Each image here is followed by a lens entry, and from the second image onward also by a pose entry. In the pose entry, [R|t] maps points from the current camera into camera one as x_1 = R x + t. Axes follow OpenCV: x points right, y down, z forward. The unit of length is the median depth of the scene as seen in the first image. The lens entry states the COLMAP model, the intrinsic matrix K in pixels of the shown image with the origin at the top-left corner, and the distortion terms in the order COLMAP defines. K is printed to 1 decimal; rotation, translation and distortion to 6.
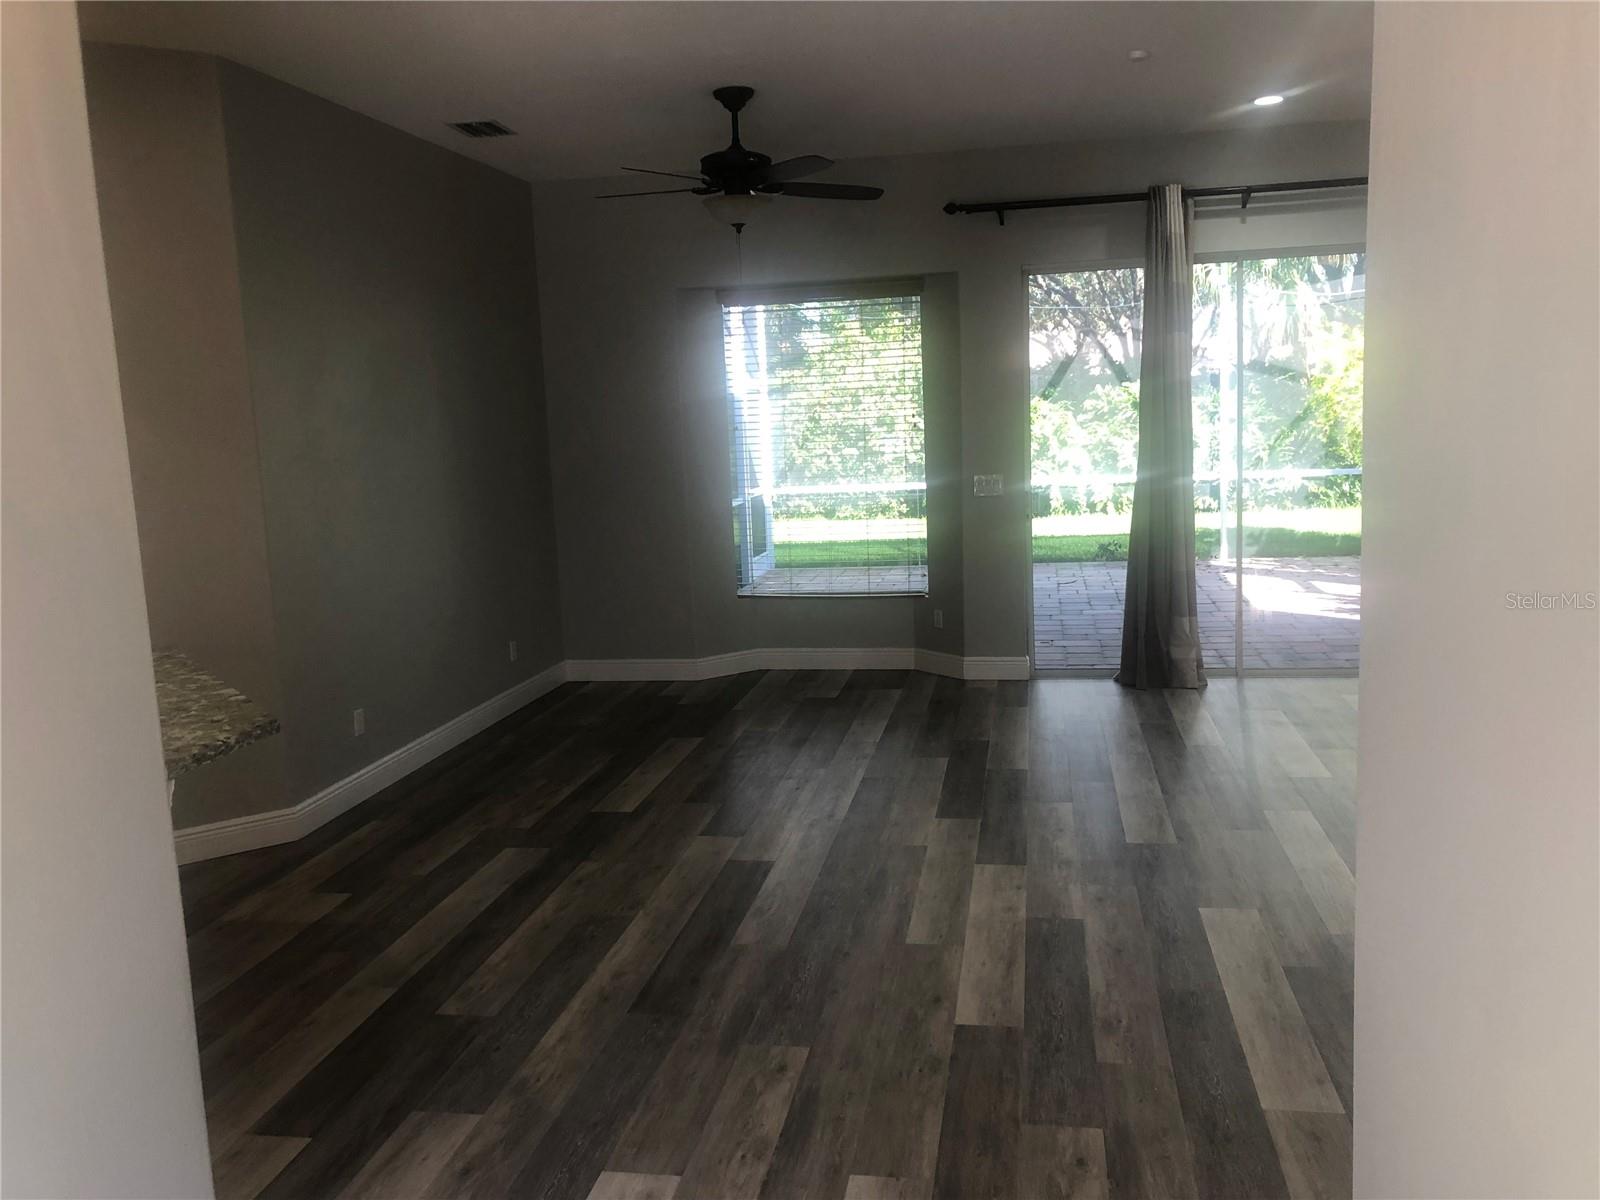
lens RADIAL K [[1271.3, 0, 823.4], [0, 1271.3, 594.3], [0, 0, 1]] dist [0.162273, -0.422251]
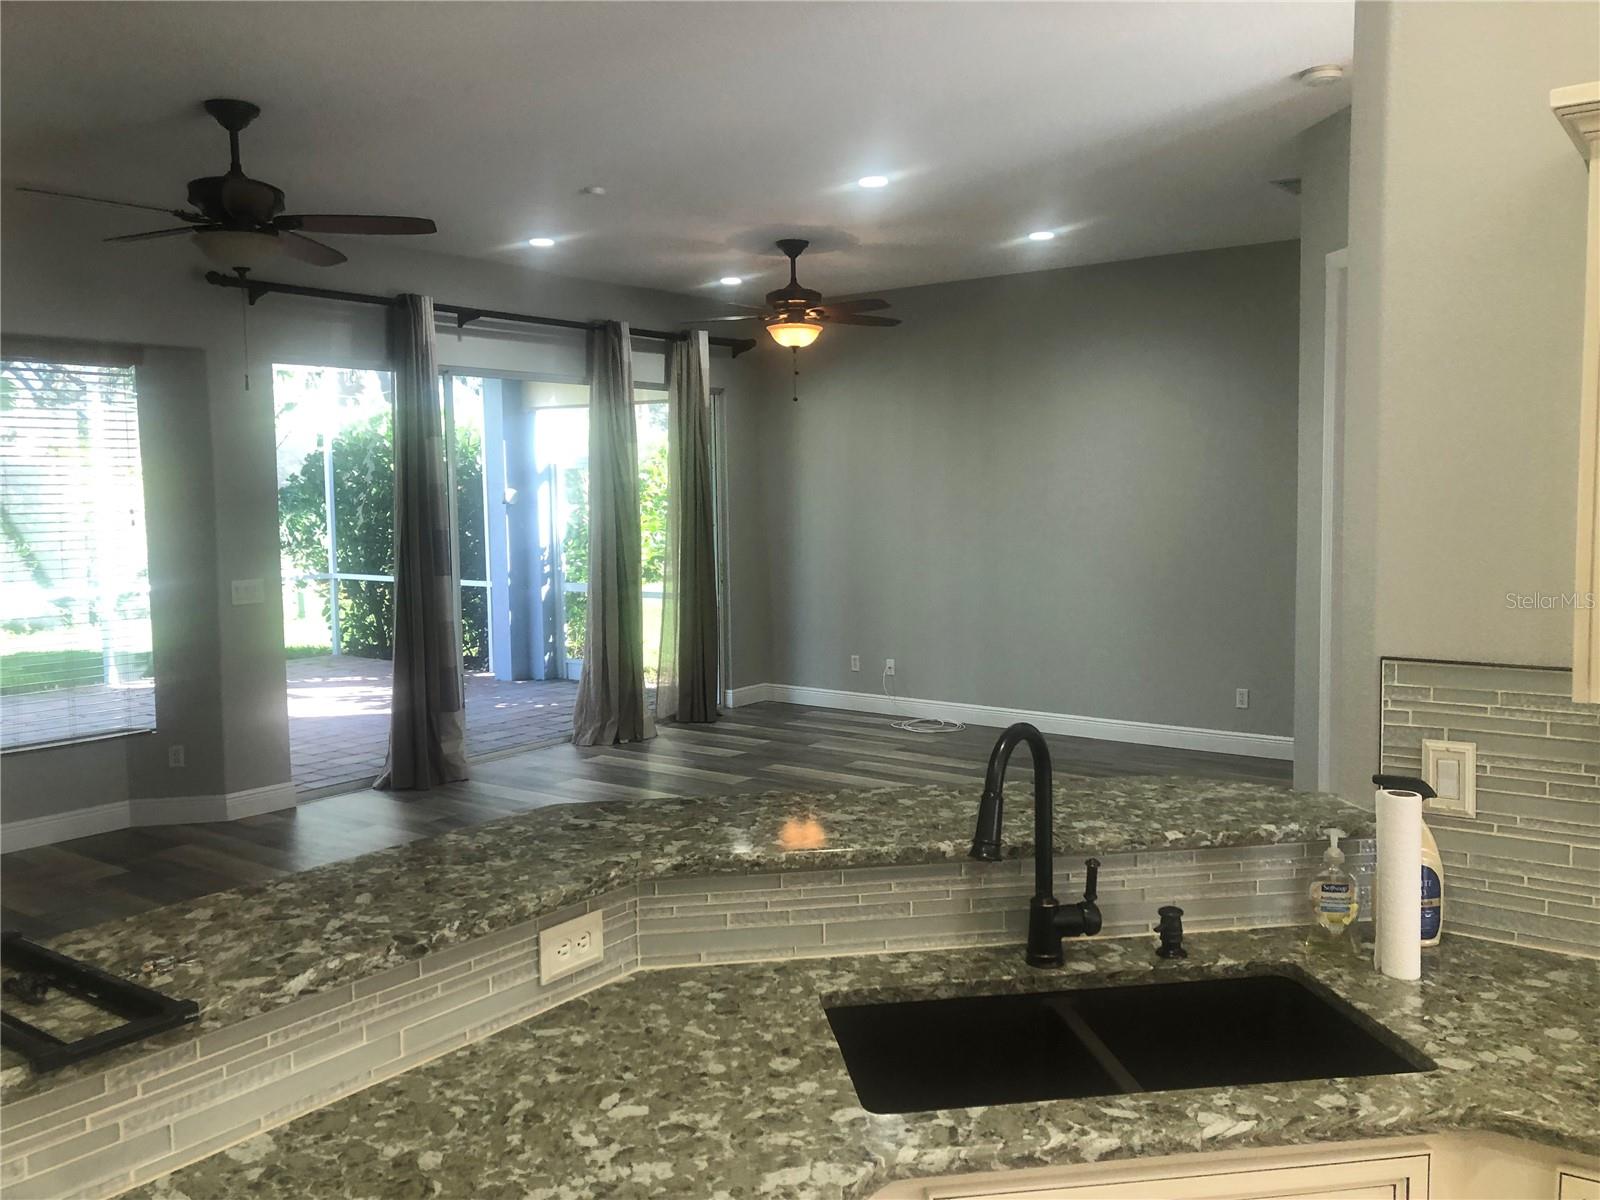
lens RADIAL K [[1292.2, 0, 800.0], [0, 1292.2, 600.0], [0, 0, 1]] dist [0.036331, -0.014933]
pose [[0.464427, -0.039821, 0.884716, -0.499252], [0.122913, 0.992219, -0.019863, -0.015778], [-0.877040, 0.117968, 0.465708, 0.260418]]
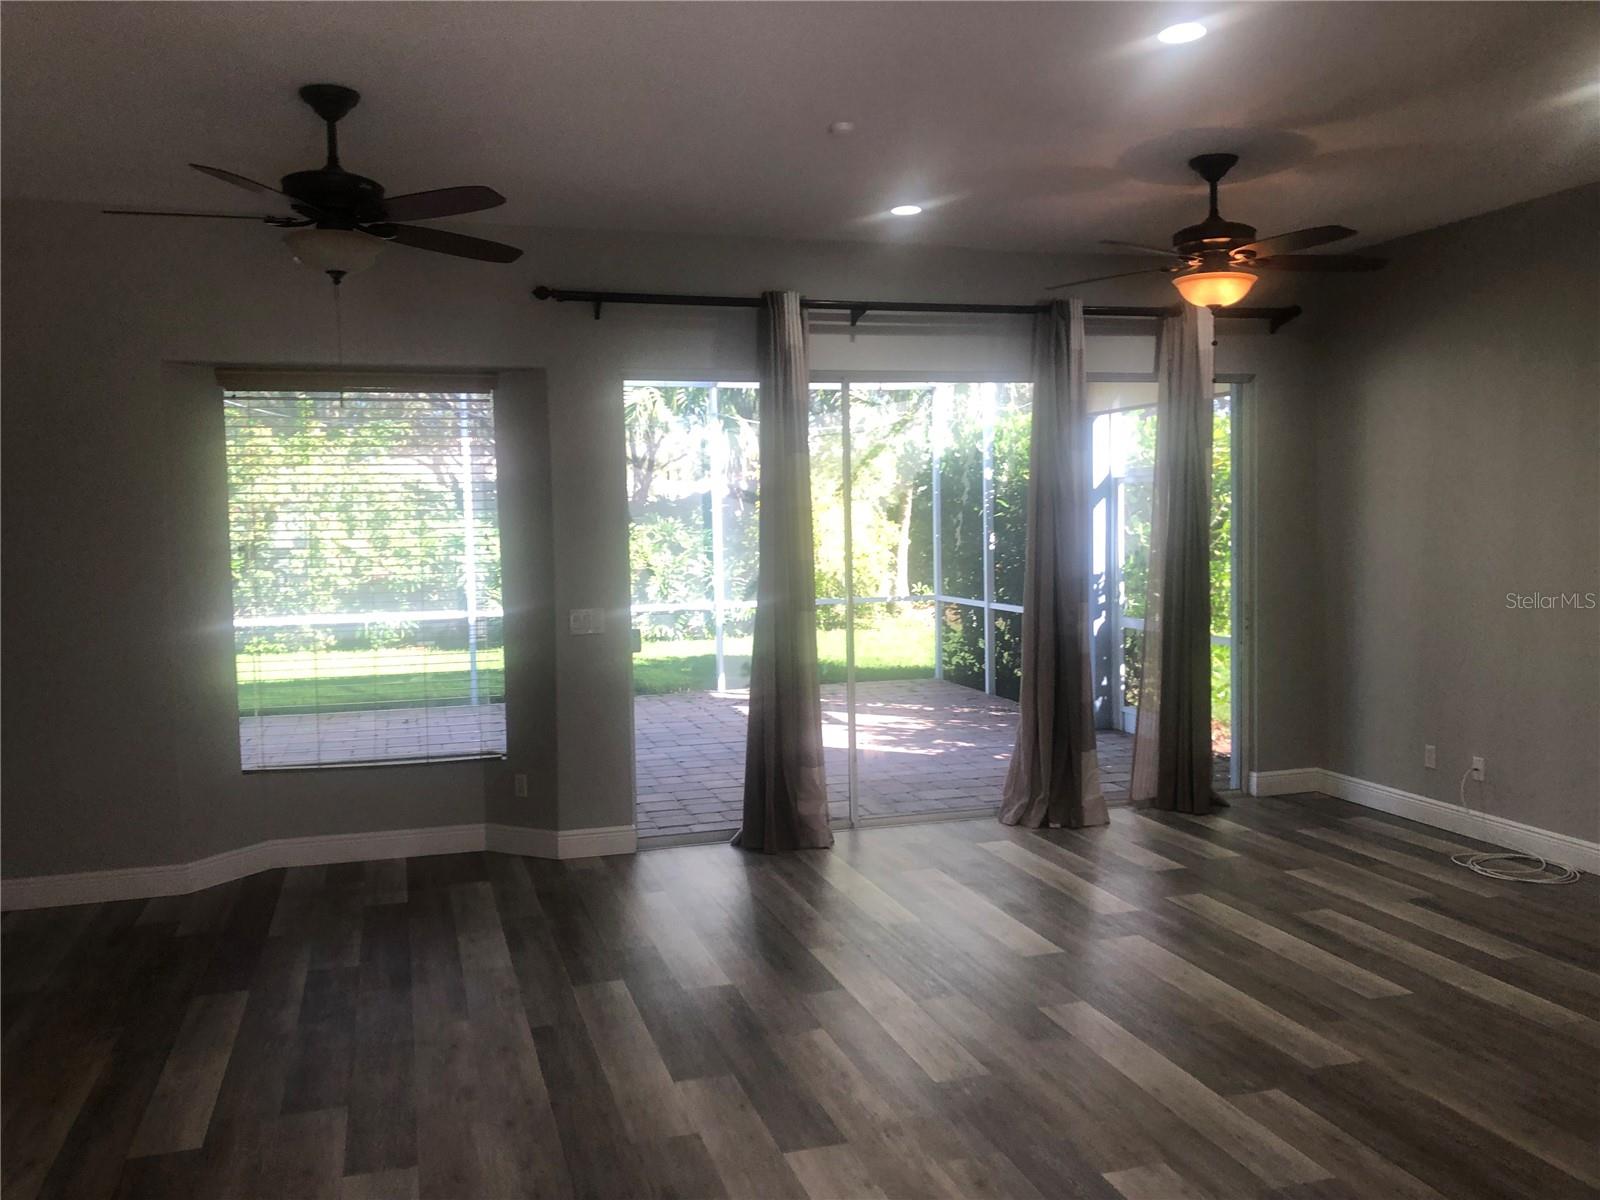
lens RADIAL K [[1292.2, 0, 800.0], [0, 1292.2, 600.0], [0, 0, 1]] dist [0.036331, -0.014933]
pose [[0.899695, -0.002551, 0.436512, -0.116516], [0.043033, 0.995630, -0.082877, -0.023844], [-0.434393, 0.093348, 0.895873, 0.188534]]
